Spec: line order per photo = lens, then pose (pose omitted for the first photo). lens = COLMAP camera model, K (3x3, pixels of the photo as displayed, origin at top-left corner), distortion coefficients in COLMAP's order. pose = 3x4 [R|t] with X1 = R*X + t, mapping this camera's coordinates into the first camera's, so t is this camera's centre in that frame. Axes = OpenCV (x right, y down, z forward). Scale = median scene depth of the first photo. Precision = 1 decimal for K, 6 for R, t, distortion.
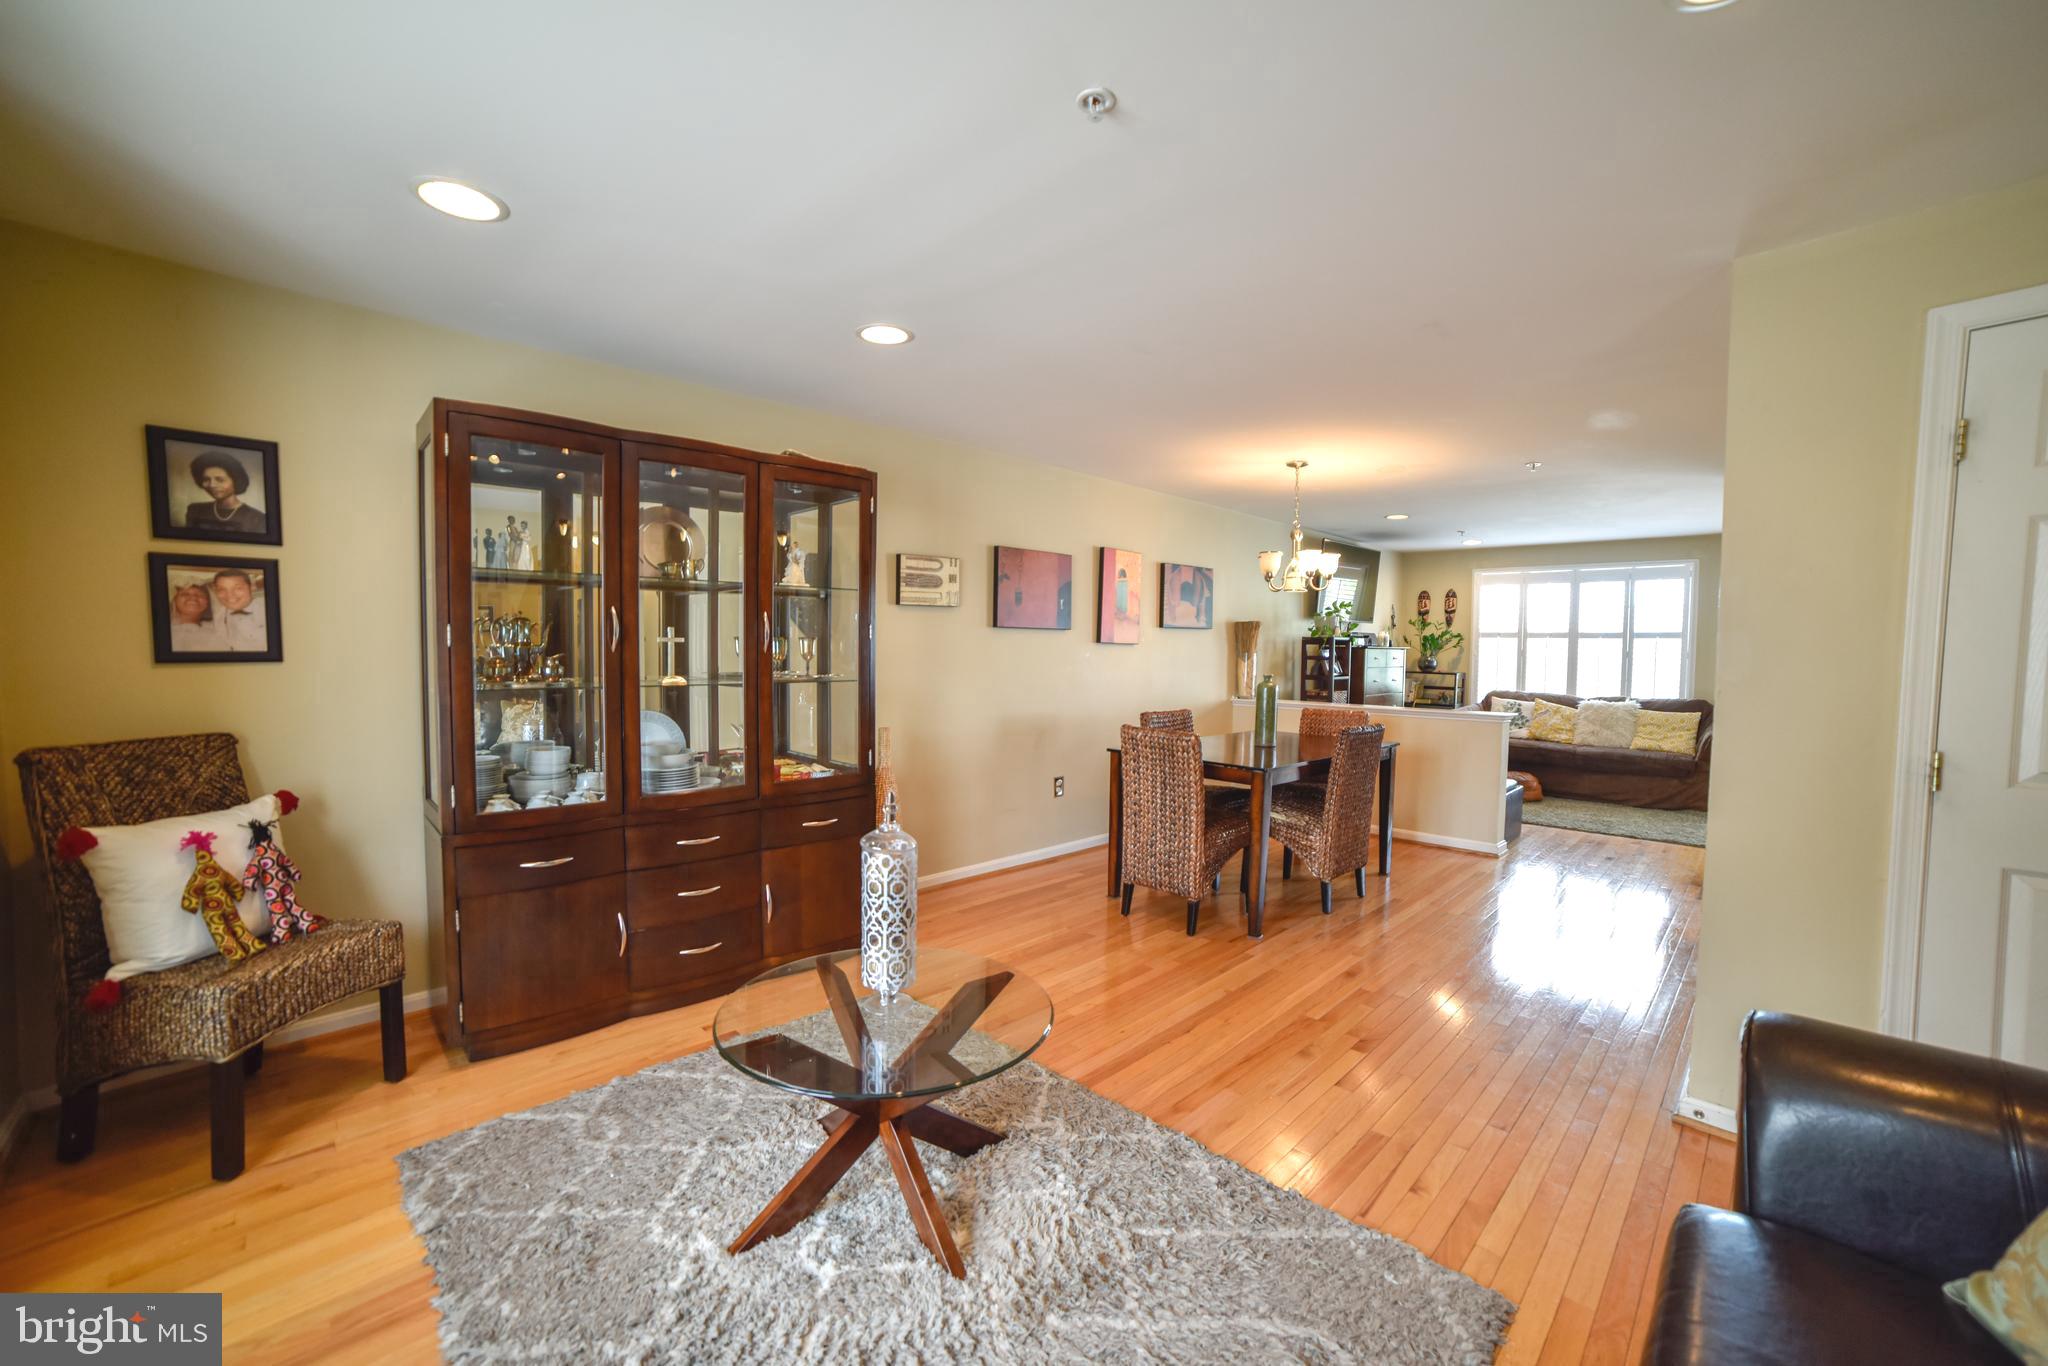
lens RADIAL K [[818.7, 0, 1040.4], [0, 818.7, 689.5], [0, 0, 1]] dist [-0.085461, 0.035215]
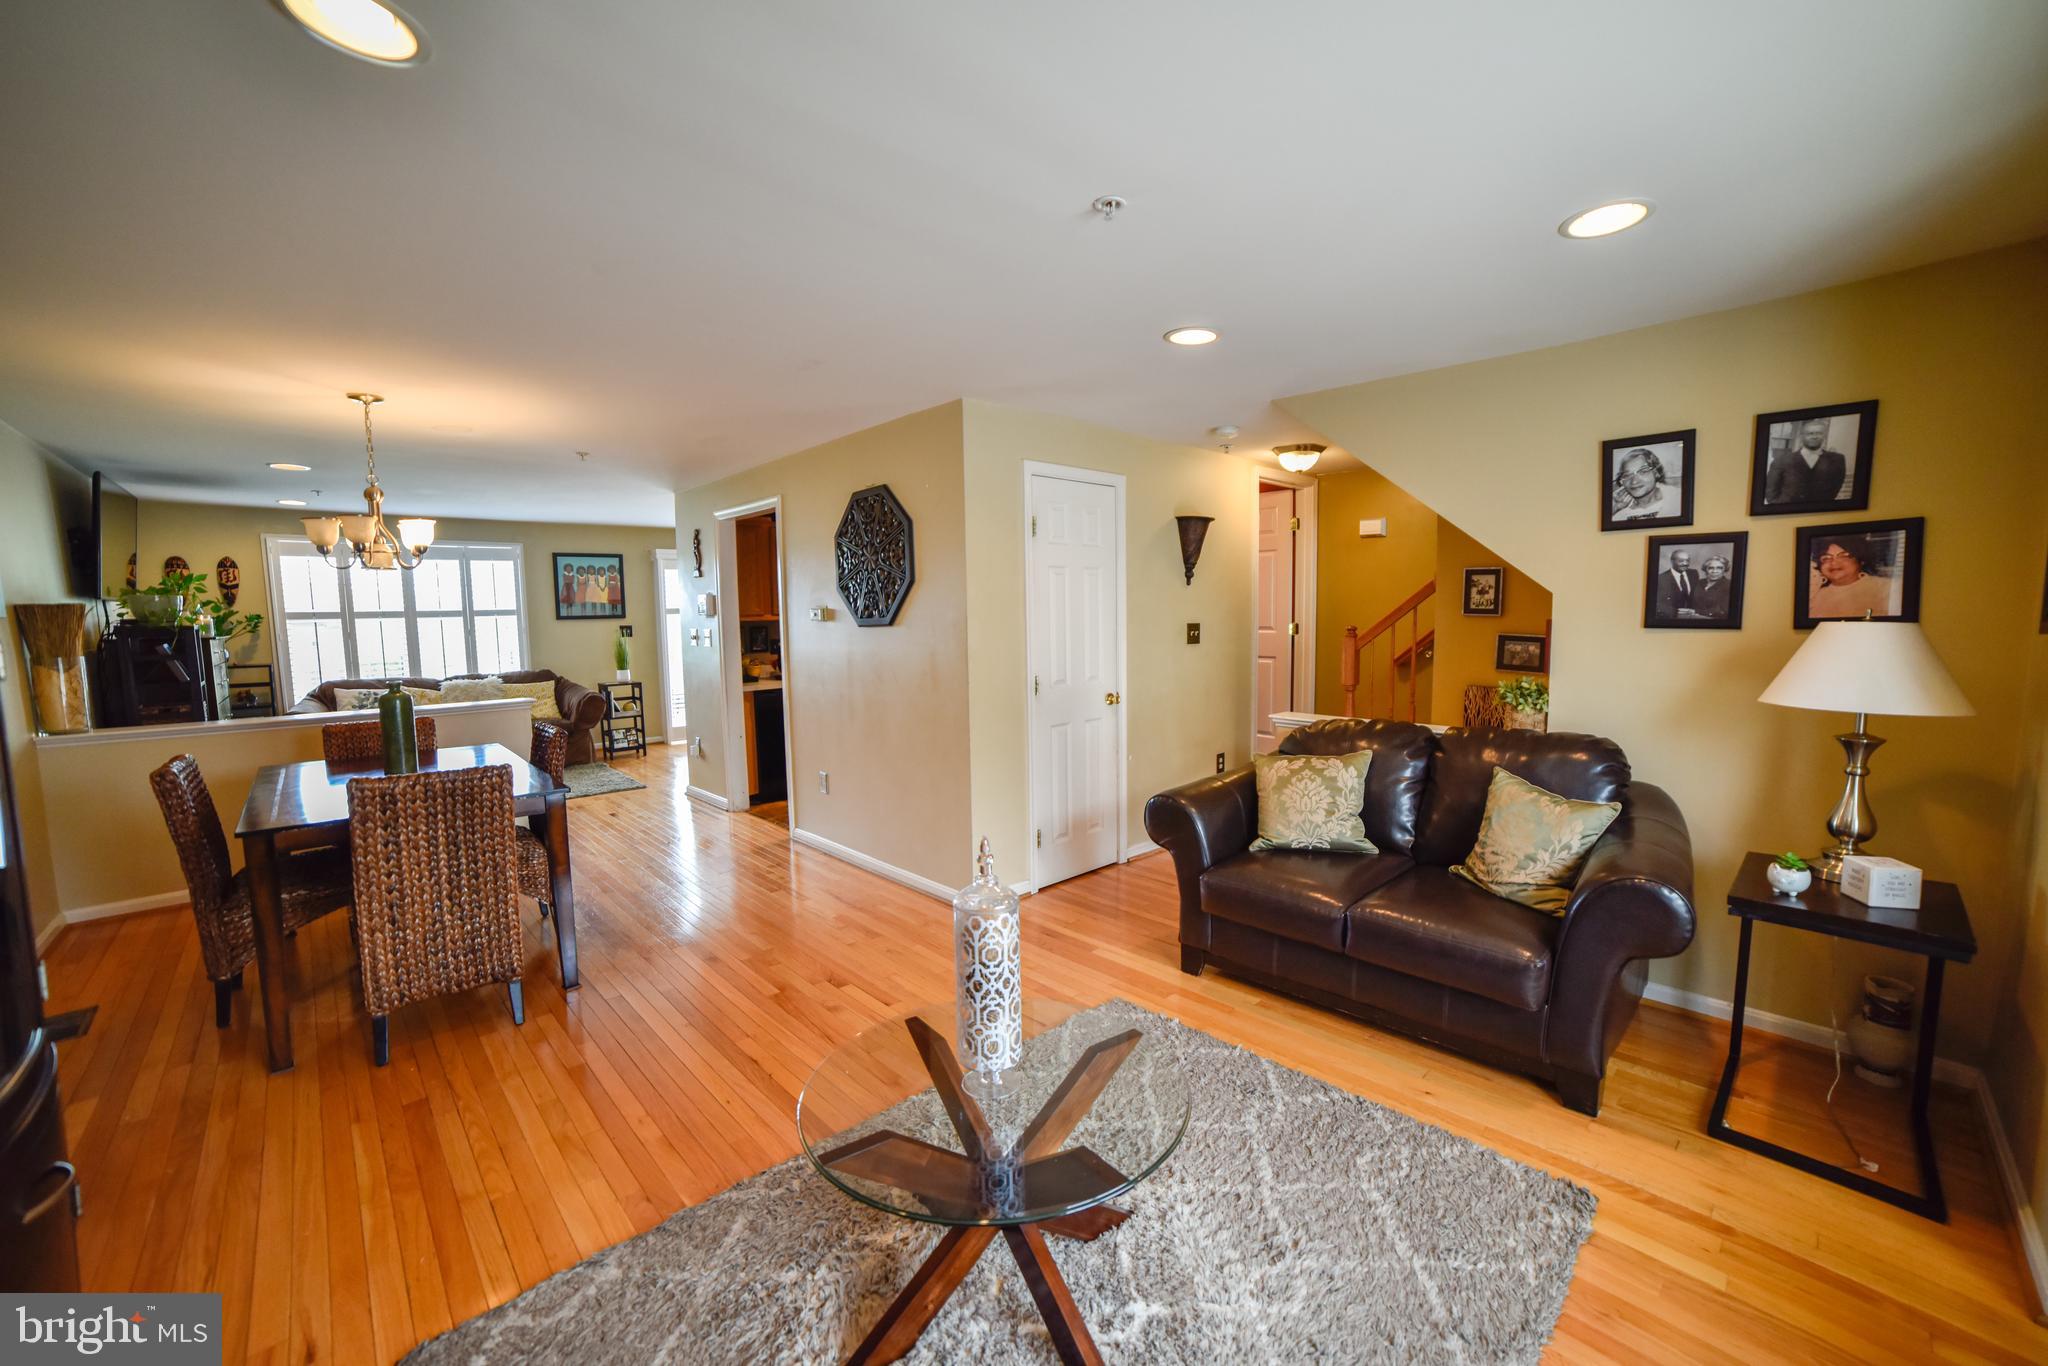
lens RADIAL K [[816.6, 0, 1045.0], [0, 816.6, 690.0], [0, 0, 1]] dist [-0.091303, 0.040163]
pose [[0.023864, -0.108355, 0.993826, -0.313415], [0.066656, 0.992069, 0.106563, -0.035572], [-0.997491, 0.063702, 0.030897, 0.283548]]
